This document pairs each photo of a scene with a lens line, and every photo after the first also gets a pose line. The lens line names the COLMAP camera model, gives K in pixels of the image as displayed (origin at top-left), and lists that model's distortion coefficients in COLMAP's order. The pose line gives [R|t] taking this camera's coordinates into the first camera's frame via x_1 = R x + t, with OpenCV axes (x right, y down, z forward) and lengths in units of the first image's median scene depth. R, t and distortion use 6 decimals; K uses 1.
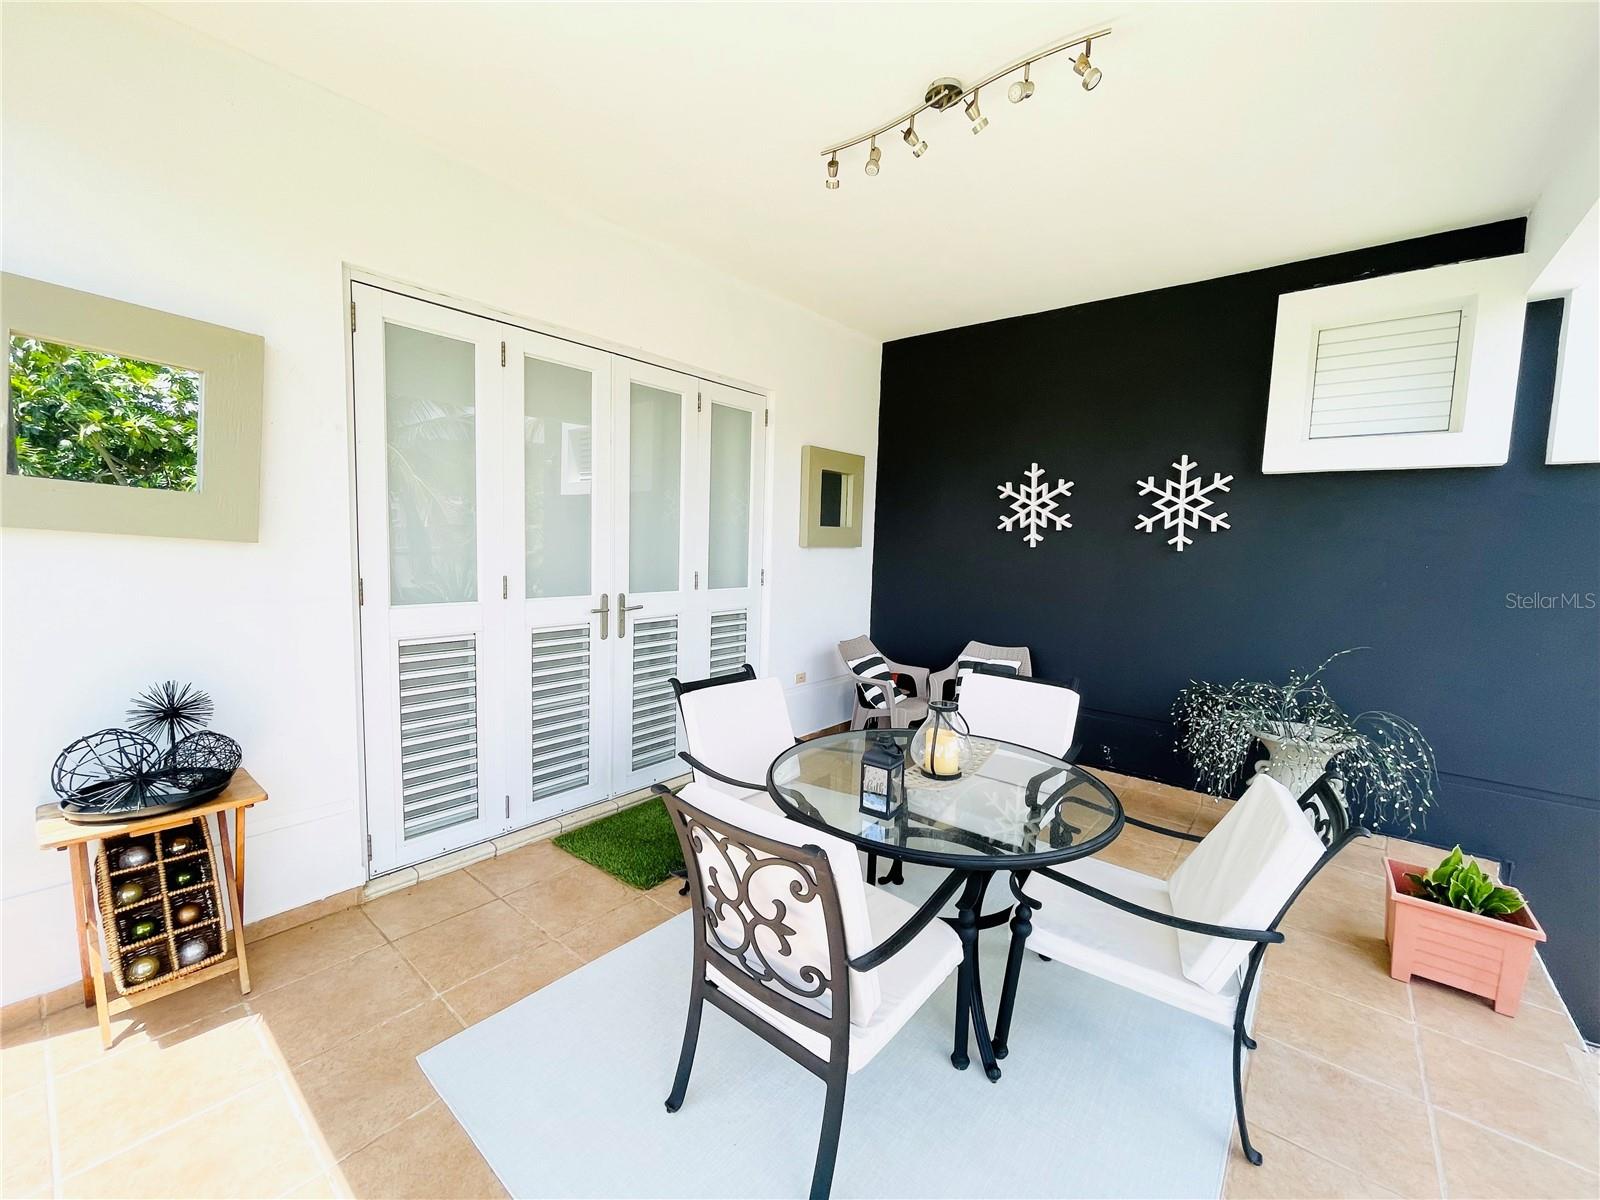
lens RADIAL K [[651.3, 0, 787.2], [0, 651.3, 594.5], [0, 0, 1]] dist [0.000218, -0.000543]
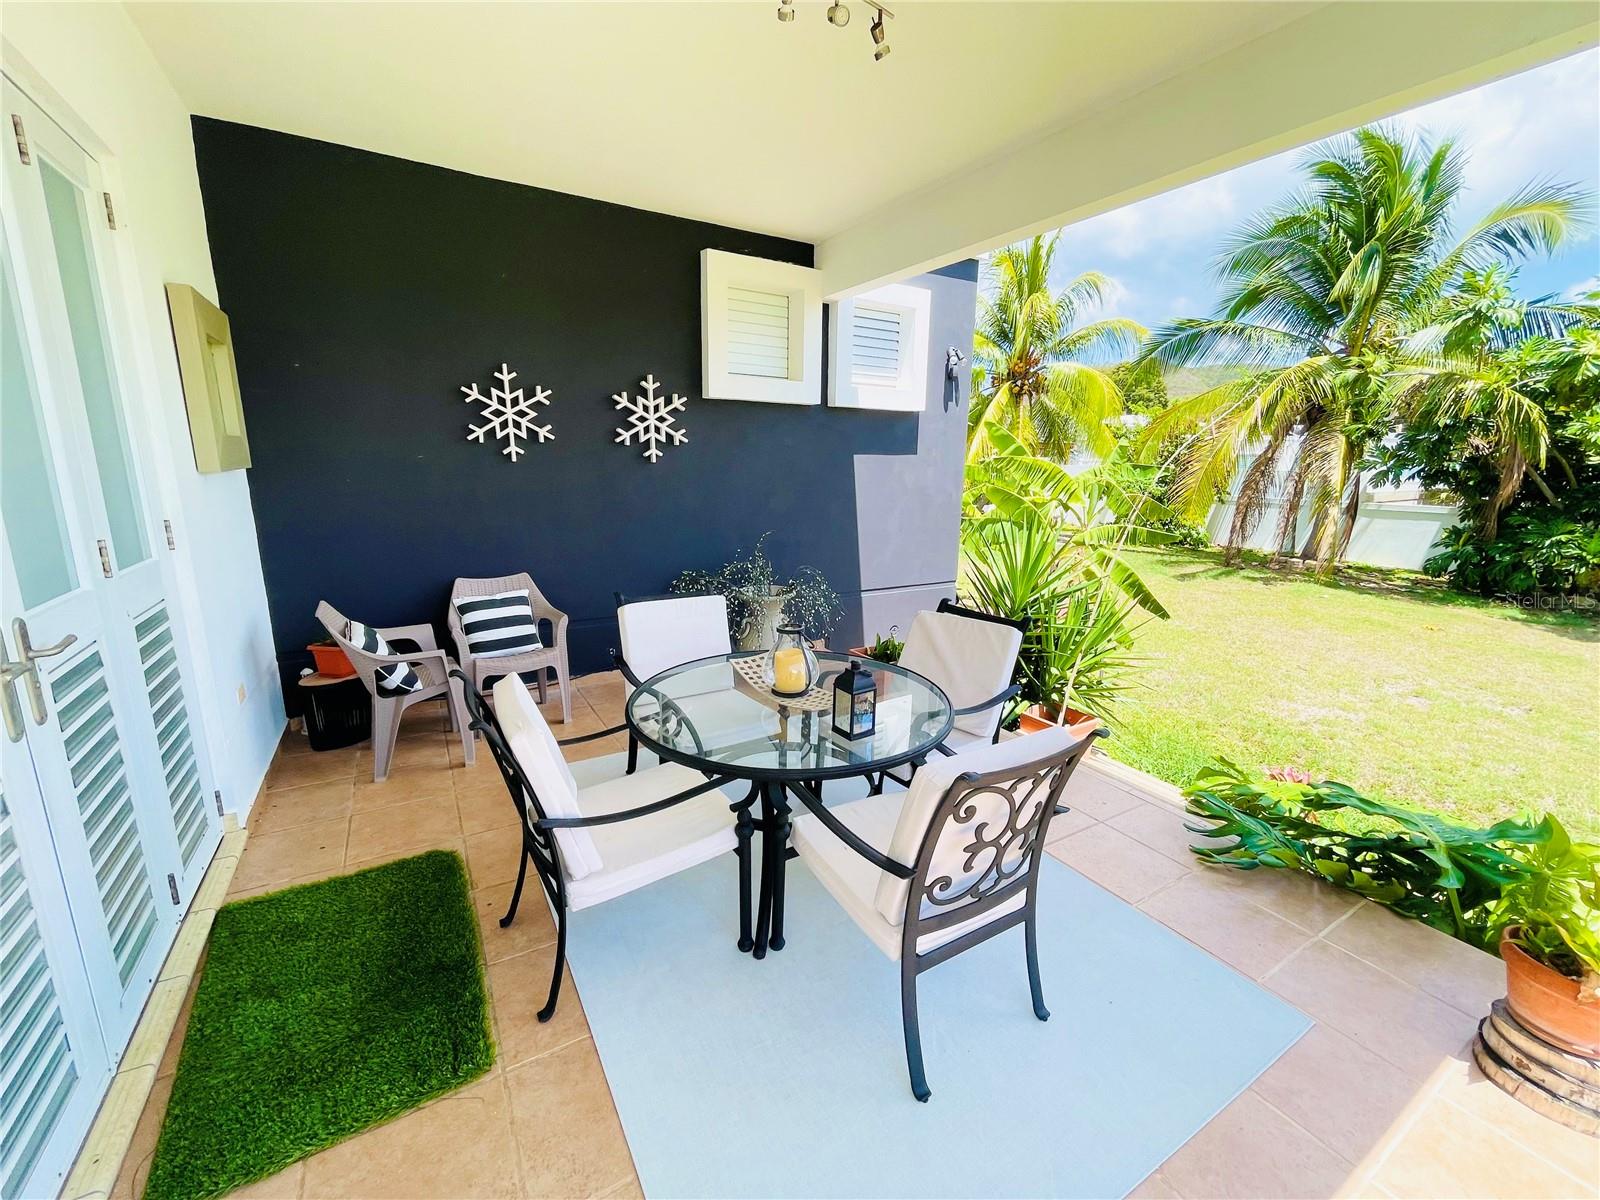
lens RADIAL K [[651.3, 0, 791.8], [0, 651.3, 596.5], [0, 0, 1]] dist [0.000218, -0.000543]
pose [[0.325607, -0.216222, 0.920450, -0.417595], [0.081320, 0.976298, 0.200574, -0.046540], [-0.942002, 0.009543, 0.335472, 0.396644]]
